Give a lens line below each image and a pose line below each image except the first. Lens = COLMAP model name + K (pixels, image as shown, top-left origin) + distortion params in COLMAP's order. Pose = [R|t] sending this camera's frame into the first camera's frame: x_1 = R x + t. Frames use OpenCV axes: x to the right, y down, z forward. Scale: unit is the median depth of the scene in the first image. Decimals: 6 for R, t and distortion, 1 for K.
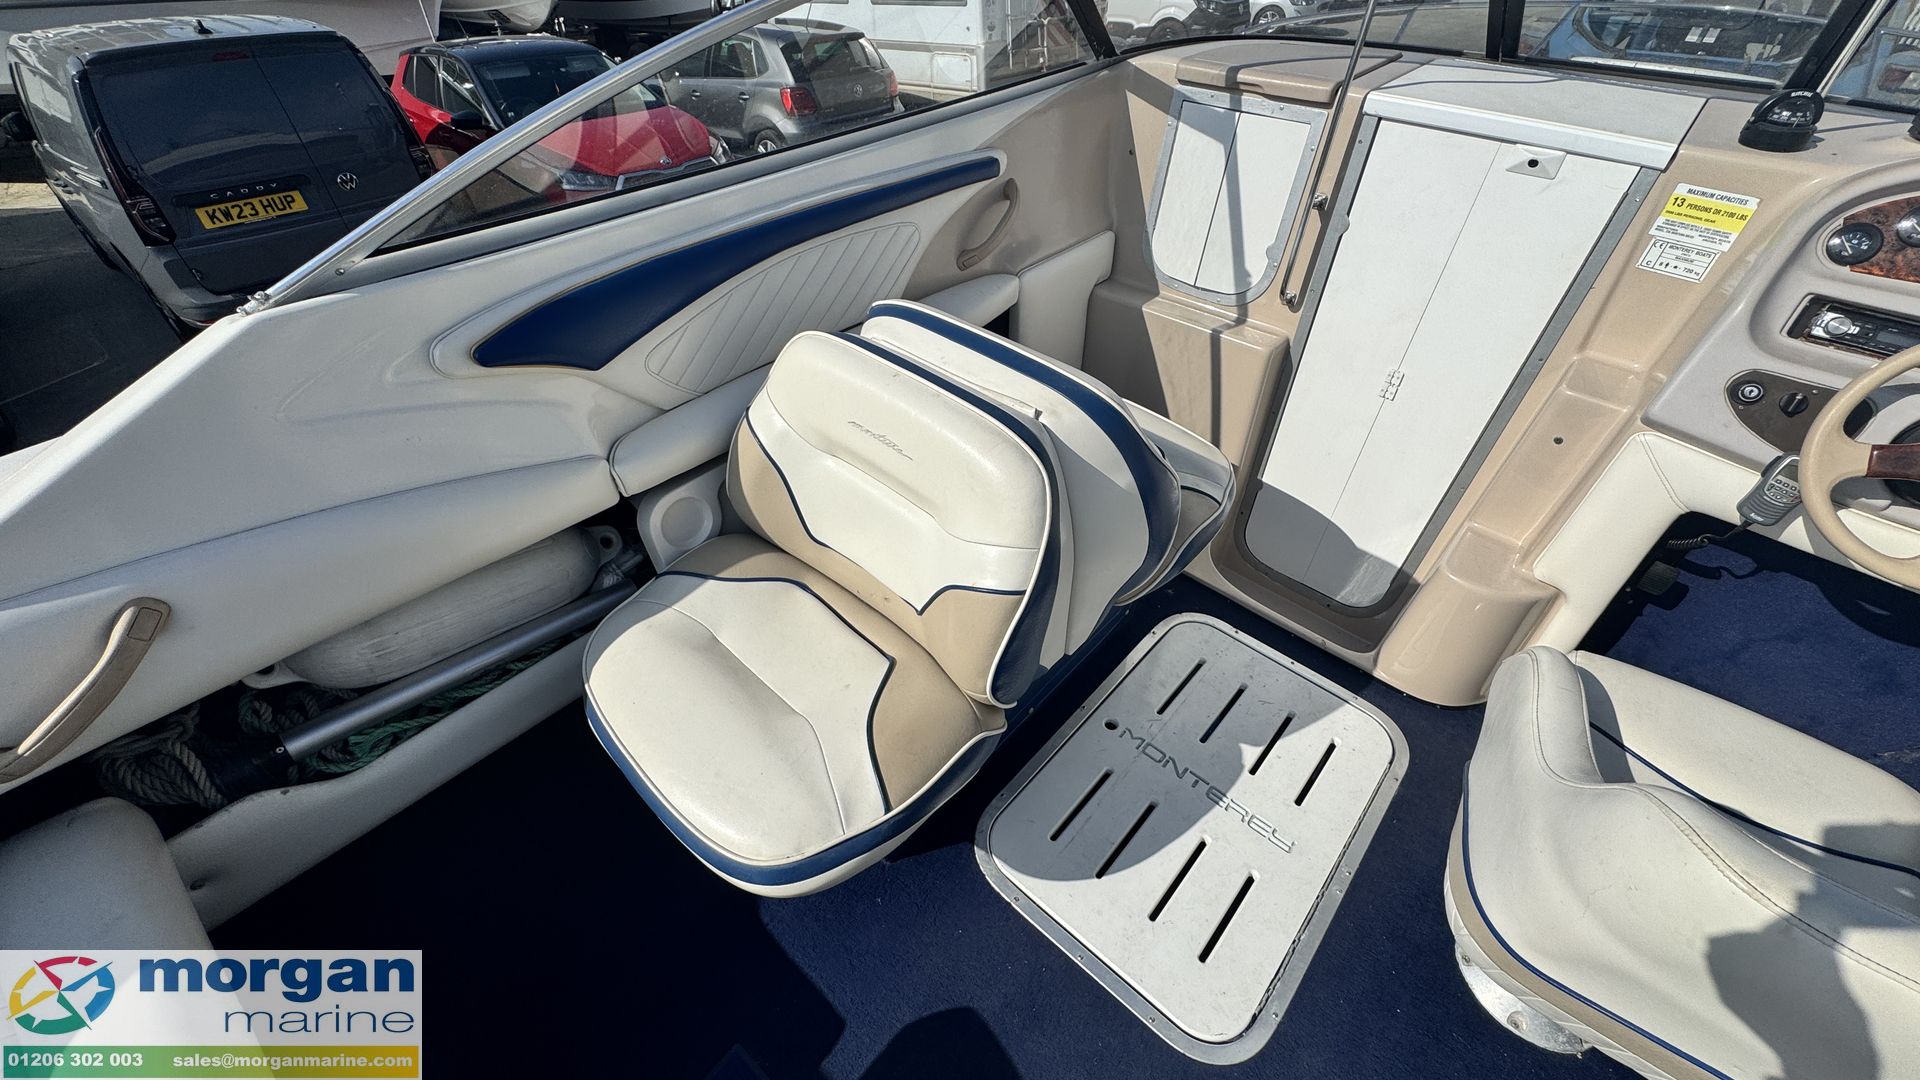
lens RADIAL K [[768.8, 0, 959.0], [0, 768.8, 538.2], [0, 0, 1]] dist [-0.004198, 0.000946]
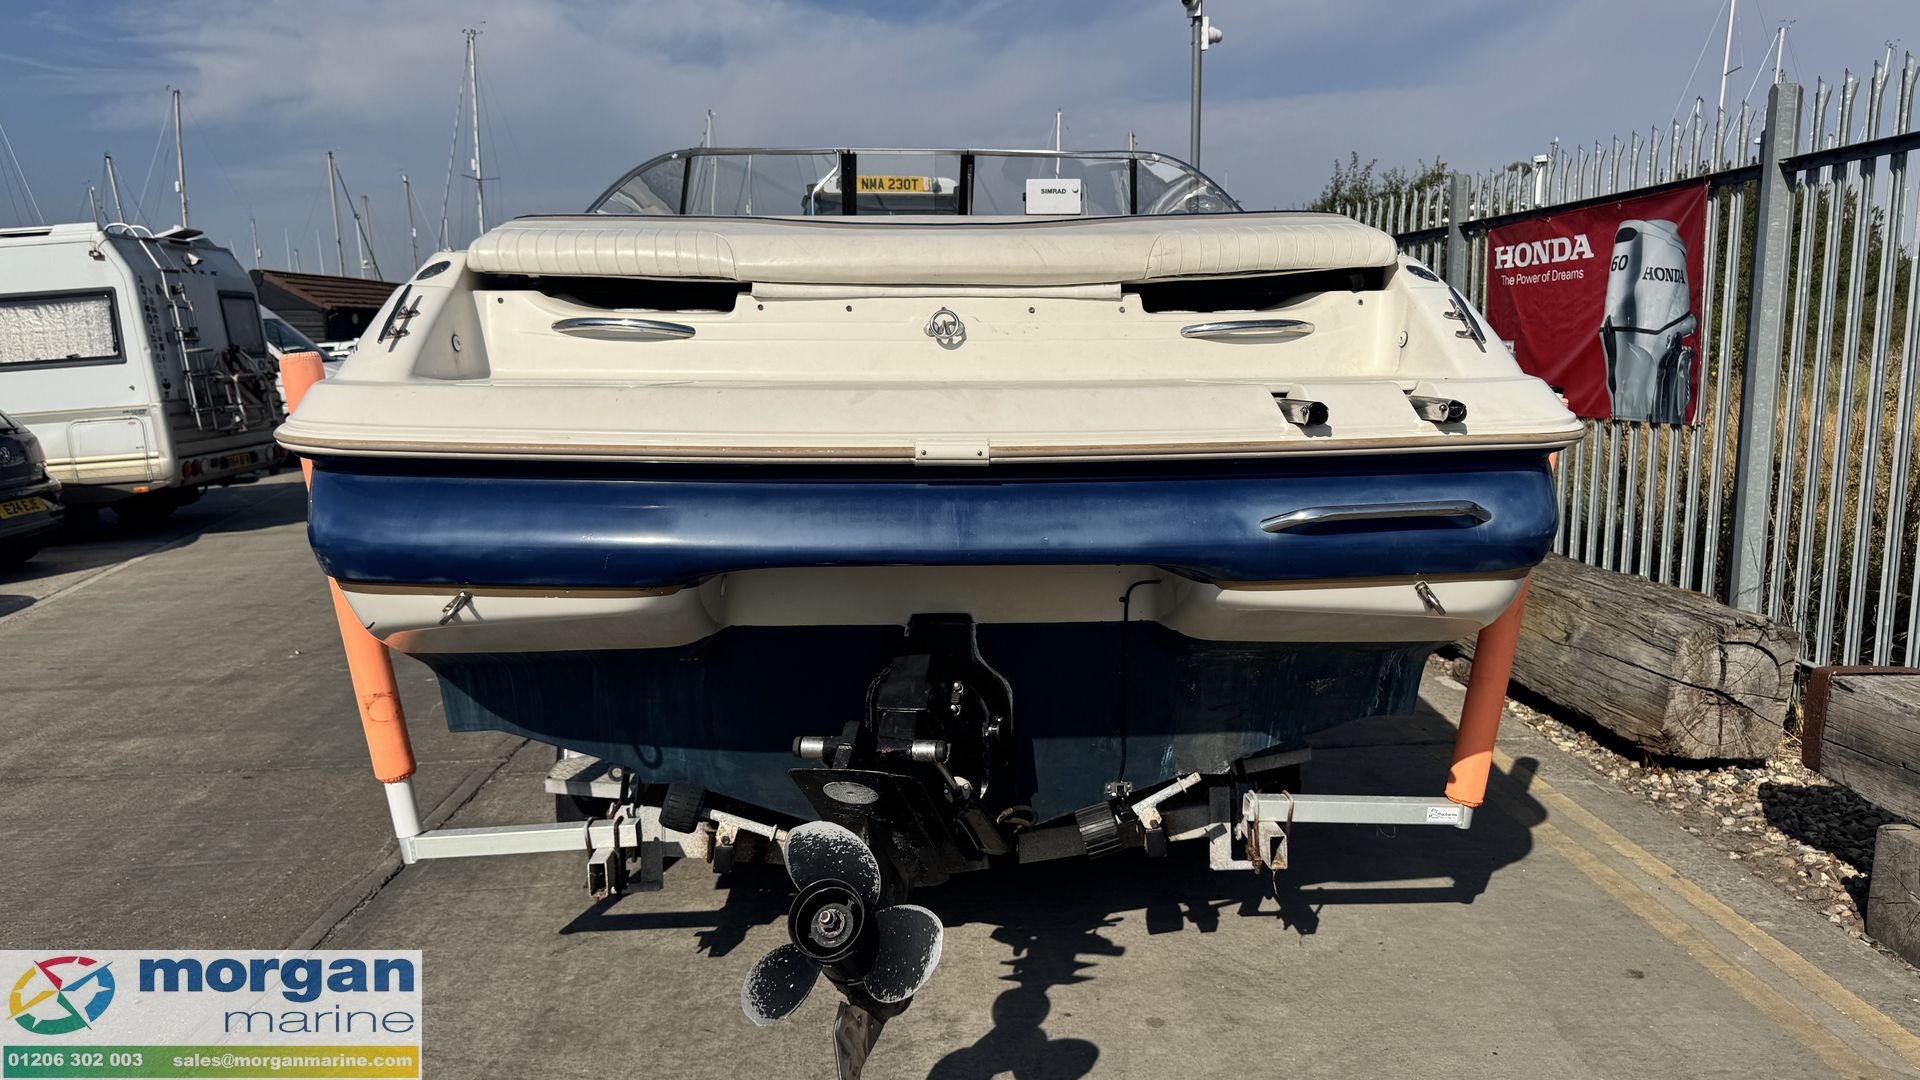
lens RADIAL K [[1391.3, 0, 951.6], [0, 1391.3, 539.4], [0, 0, 1]] dist [0.040511, -0.047408]
pose [[0.711716, -0.118286, 0.692437, -2.095321], [0.467269, 0.815737, -0.340930, 1.690353], [-0.524519, 0.566199, 0.635845, -1.240705]]
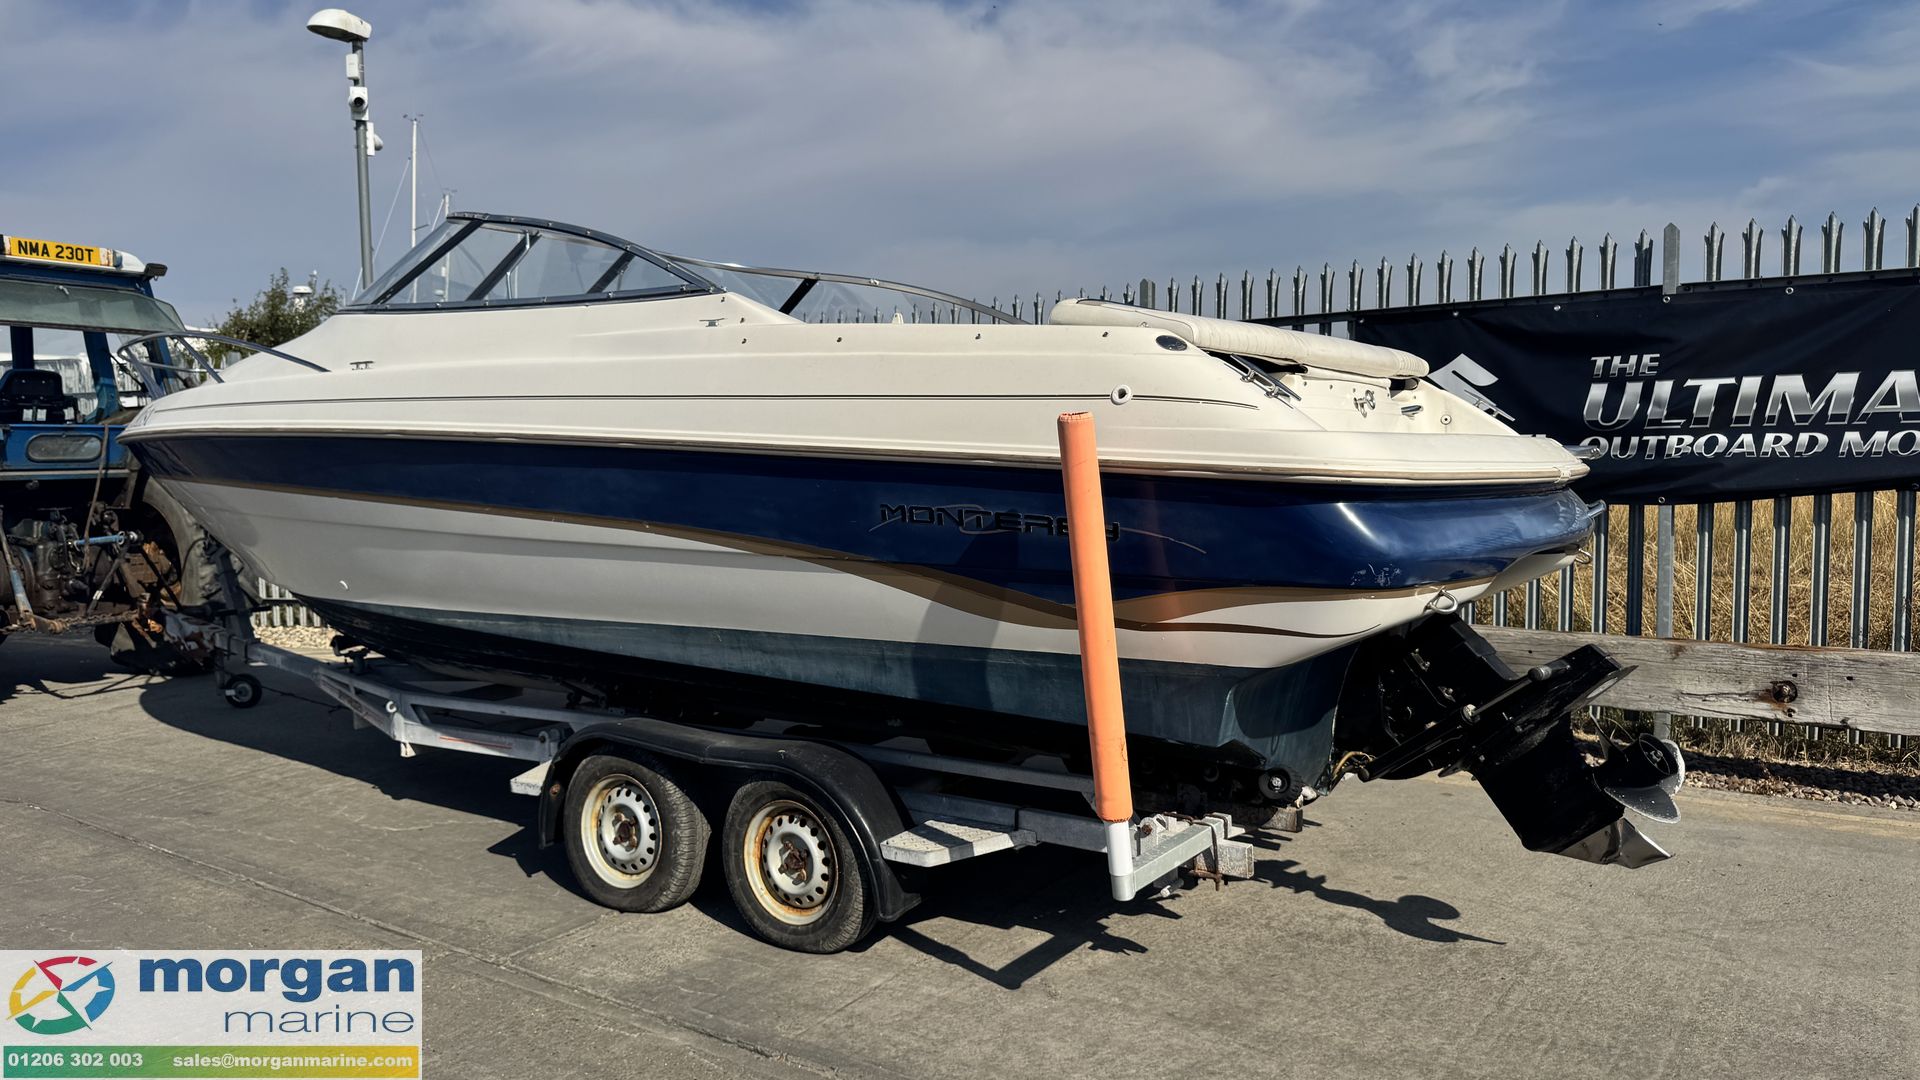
lens RADIAL K [[1391.3, 0, 985.7], [0, 1391.3, 517.3], [0, 0, 1]] dist [0.040511, -0.047408]
pose [[-0.154531, -0.053377, 0.986545, -3.369780], [0.648011, 0.748279, 0.141990, 0.079646], [-0.745790, 0.661233, -0.081043, 0.757220]]
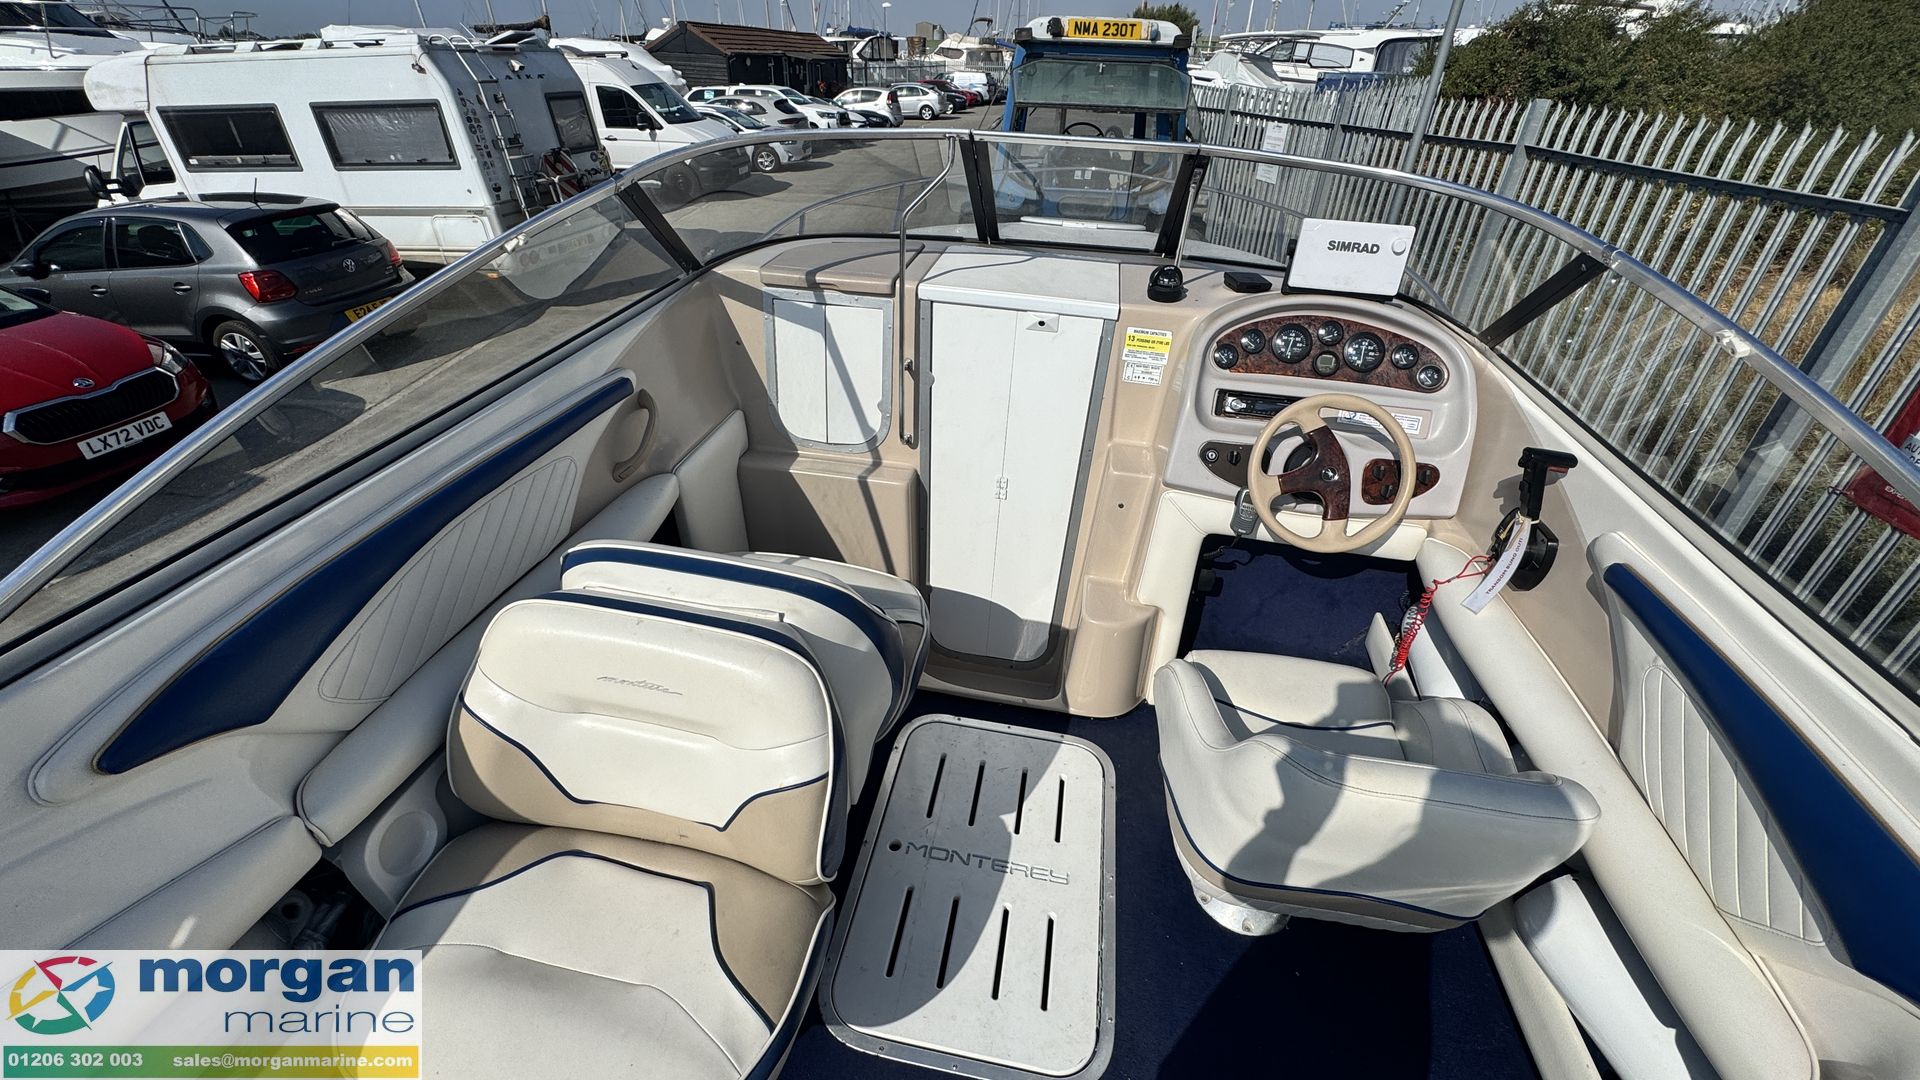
lens RADIAL K [[768.8, 0, 960.8], [0, 768.8, 536.6], [0, 0, 1]] dist [-0.004198, 0.000946]
pose [[0.847909, -0.265034, 0.459137, -0.116288], [0.321981, 0.945485, -0.048843, -0.095992], [-0.421162, 0.189248, 0.887022, -0.100668]]
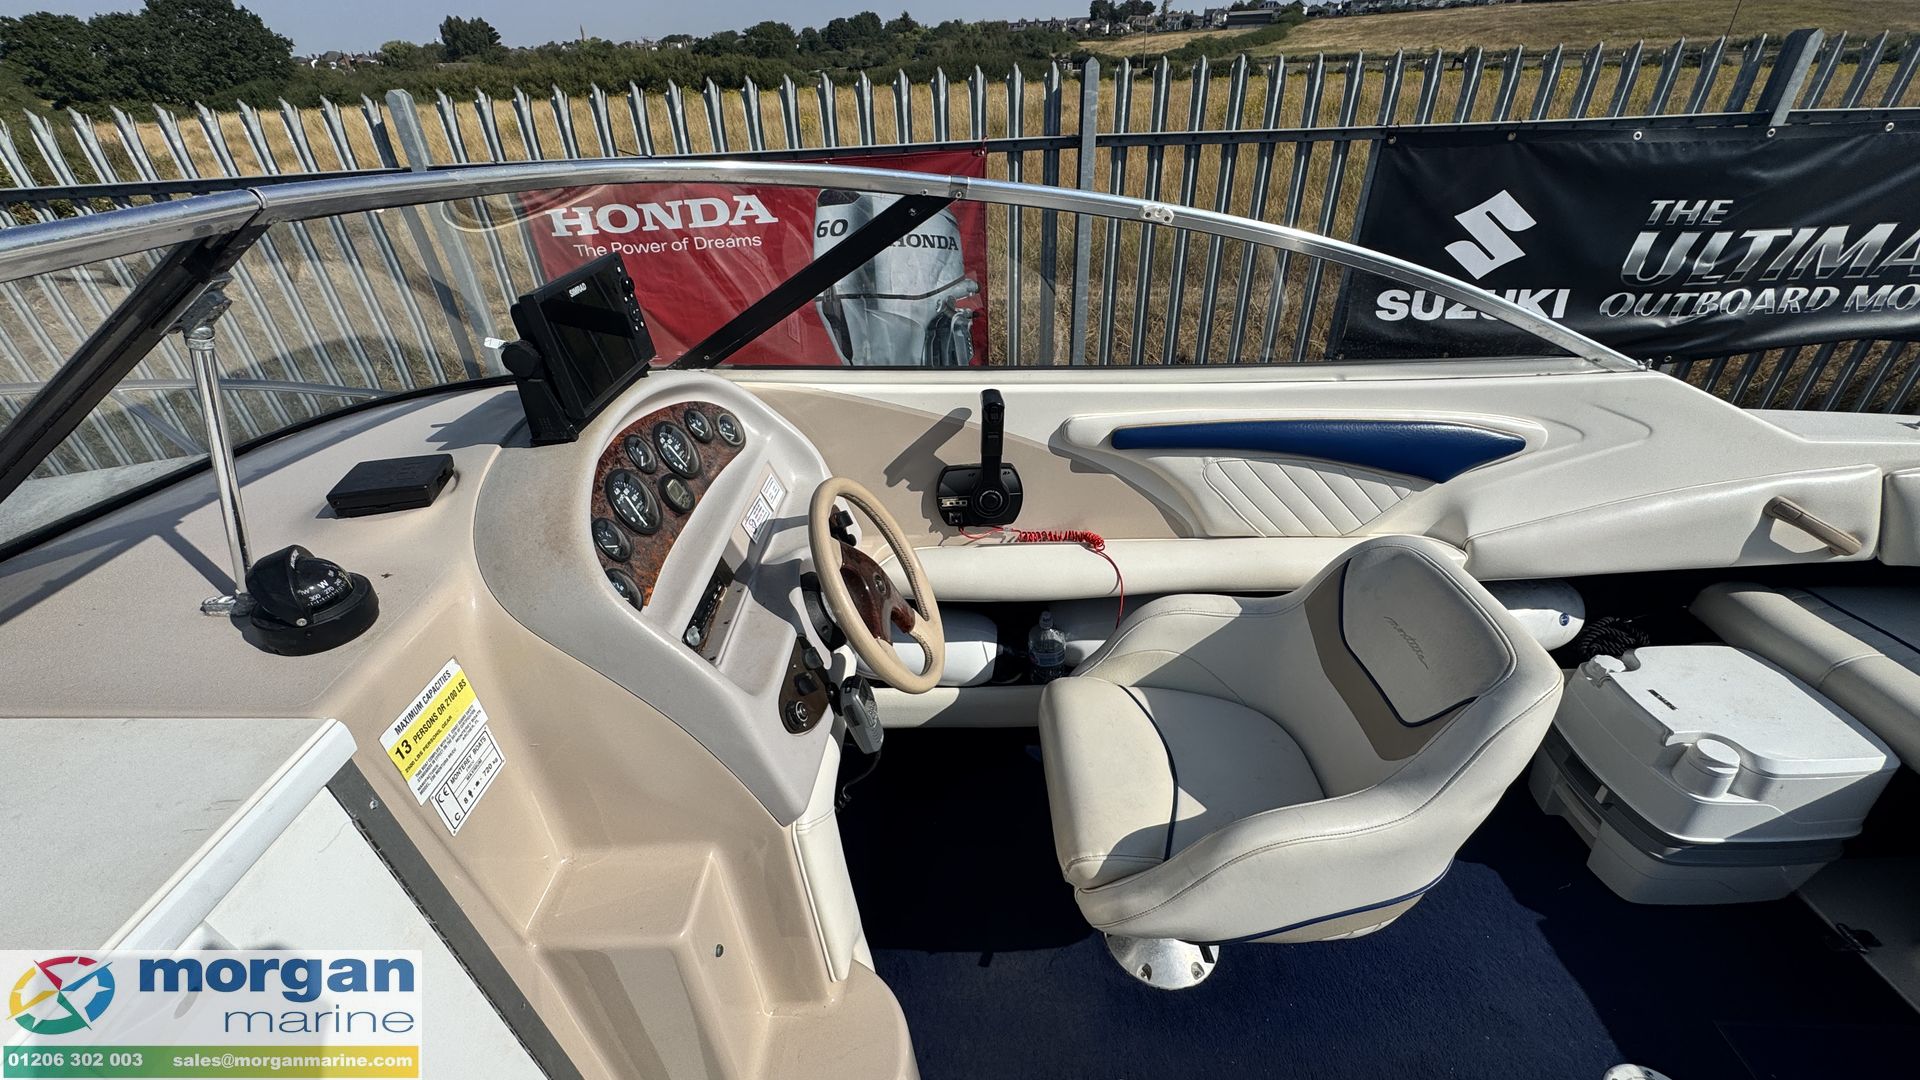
lens RADIAL K [[768.8, 0, 968.7], [0, 768.8, 527.1], [0, 0, 1]] dist [-0.004198, 0.000946]
pose [[-0.673168, -0.372156, 0.639019, 0.352415], [0.496514, 0.412920, 0.763526, -0.632644], [-0.548014, 0.831262, -0.093184, 0.629280]]
